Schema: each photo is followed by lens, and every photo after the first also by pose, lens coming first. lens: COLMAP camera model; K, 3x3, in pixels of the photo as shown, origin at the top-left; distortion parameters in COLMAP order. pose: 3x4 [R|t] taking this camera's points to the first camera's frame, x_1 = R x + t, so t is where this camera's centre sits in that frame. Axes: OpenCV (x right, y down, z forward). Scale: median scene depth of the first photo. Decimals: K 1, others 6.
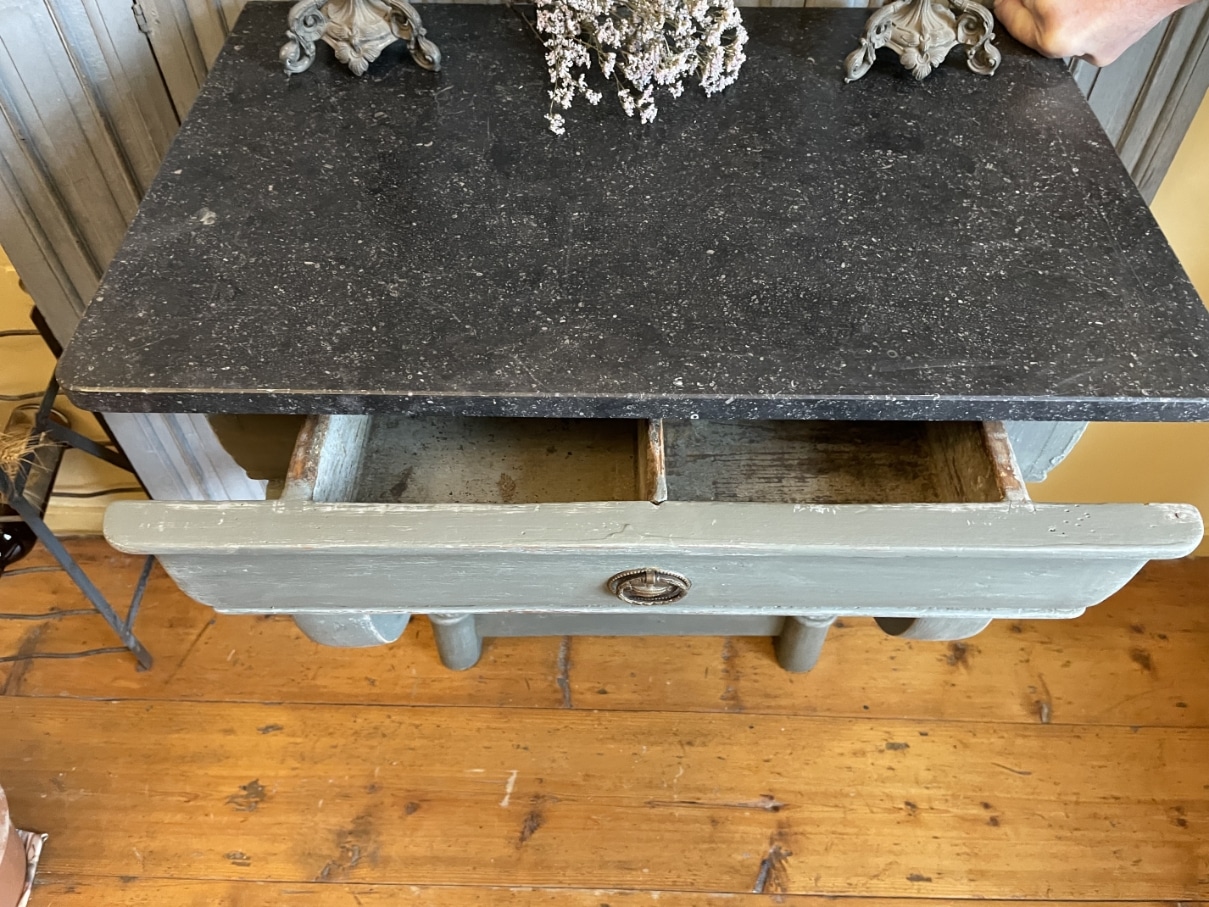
lens RADIAL K [[920.2, 0, 615.7], [0, 920.2, 447.0], [0, 0, 1]] dist [0.083060, -0.117453]
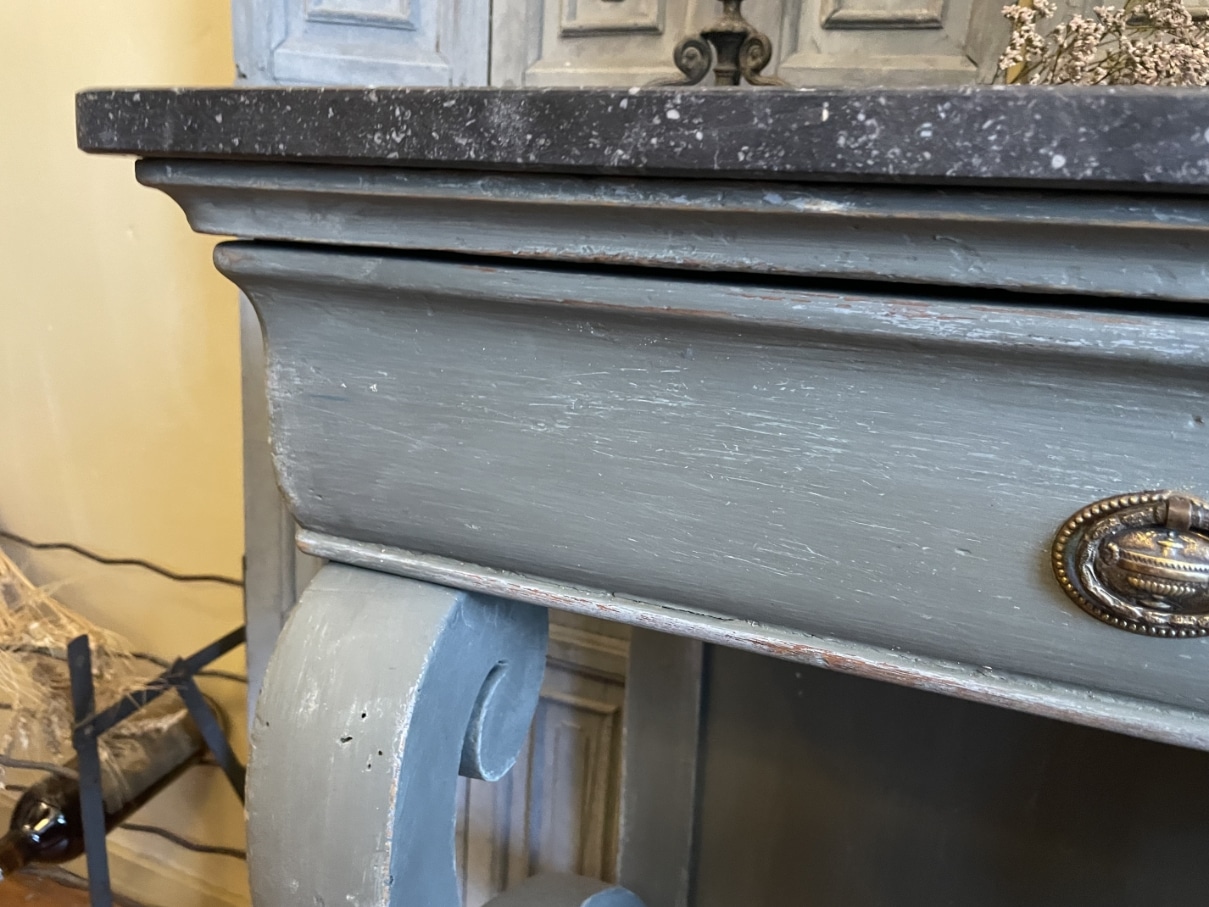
lens RADIAL K [[920.2, 0, 621.2], [0, 920.2, 430.8], [0, 0, 1]] dist [0.083060, -0.117453]
pose [[0.929191, 0.118894, -0.349956, -0.023559], [-0.311592, 0.761238, -0.568706, 0.129028], [0.198784, 0.637480, 0.744382, 0.319424]]
